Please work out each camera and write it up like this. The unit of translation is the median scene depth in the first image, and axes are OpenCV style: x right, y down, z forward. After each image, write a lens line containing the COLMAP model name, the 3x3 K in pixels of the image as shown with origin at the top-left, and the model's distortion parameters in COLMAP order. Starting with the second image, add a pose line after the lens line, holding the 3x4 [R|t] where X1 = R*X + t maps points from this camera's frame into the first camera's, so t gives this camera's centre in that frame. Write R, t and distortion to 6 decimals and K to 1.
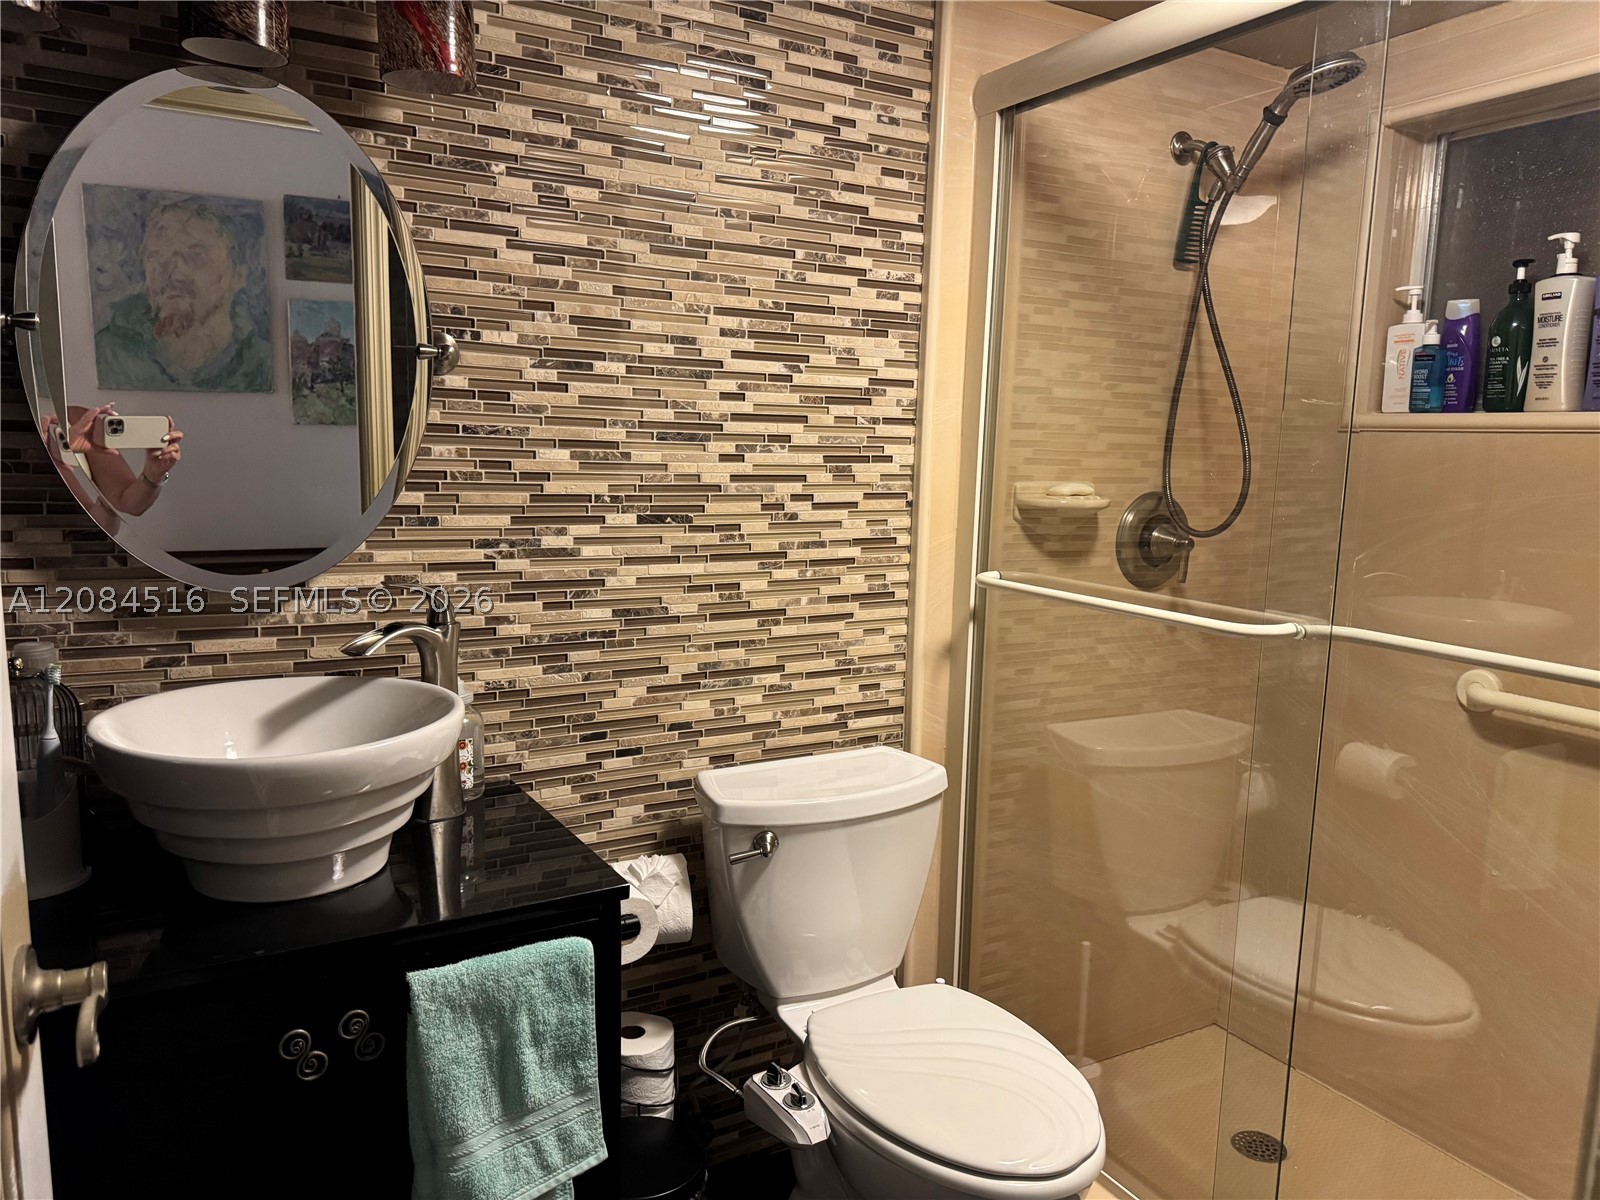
lens RADIAL K [[1125.4, 0, 800.0], [0, 1125.4, 600.0], [0, 0, 1]] dist [0.132661, -0.251829]
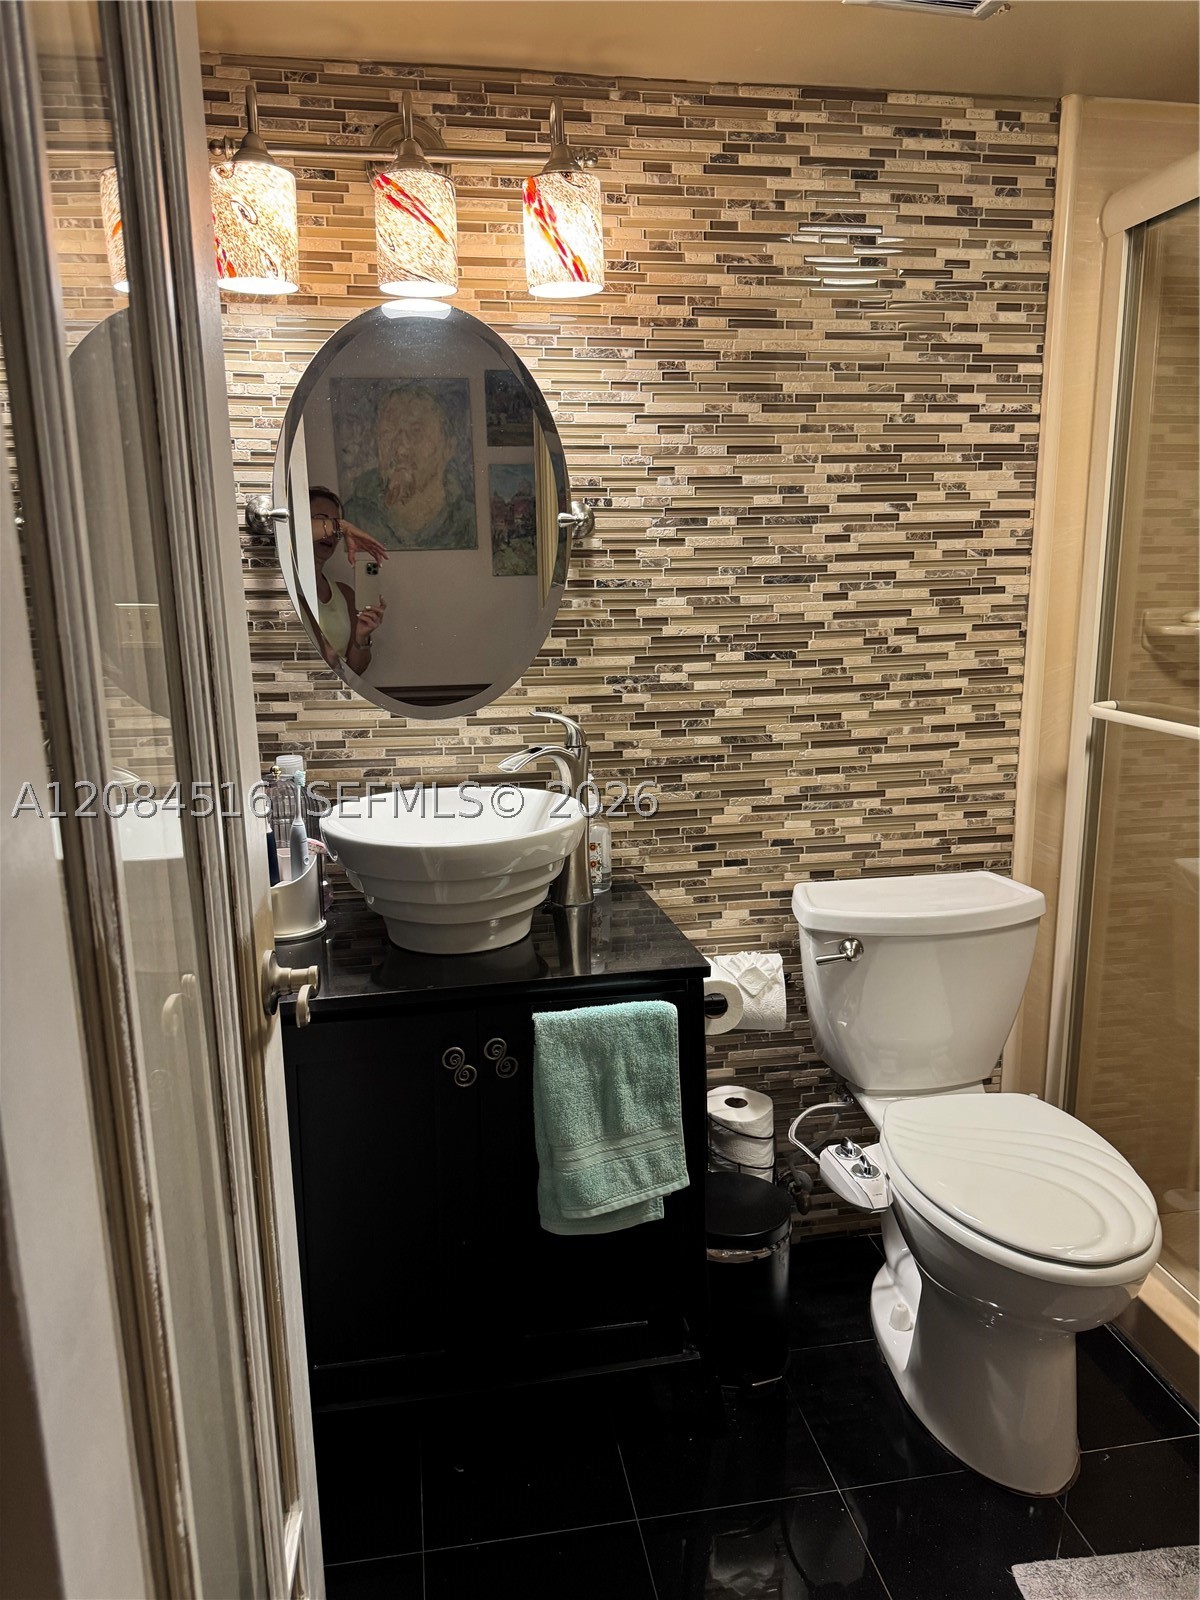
lens RADIAL K [[1125.4, 0, 578.2], [0, 1125.4, 798.5], [0, 0, 1]] dist [0.132661, -0.251829]
pose [[0.935547, 0.029398, -0.351978, 0.096100], [-0.007642, 0.997982, 0.063042, -0.000095], [0.353121, -0.056289, 0.933883, -0.107969]]
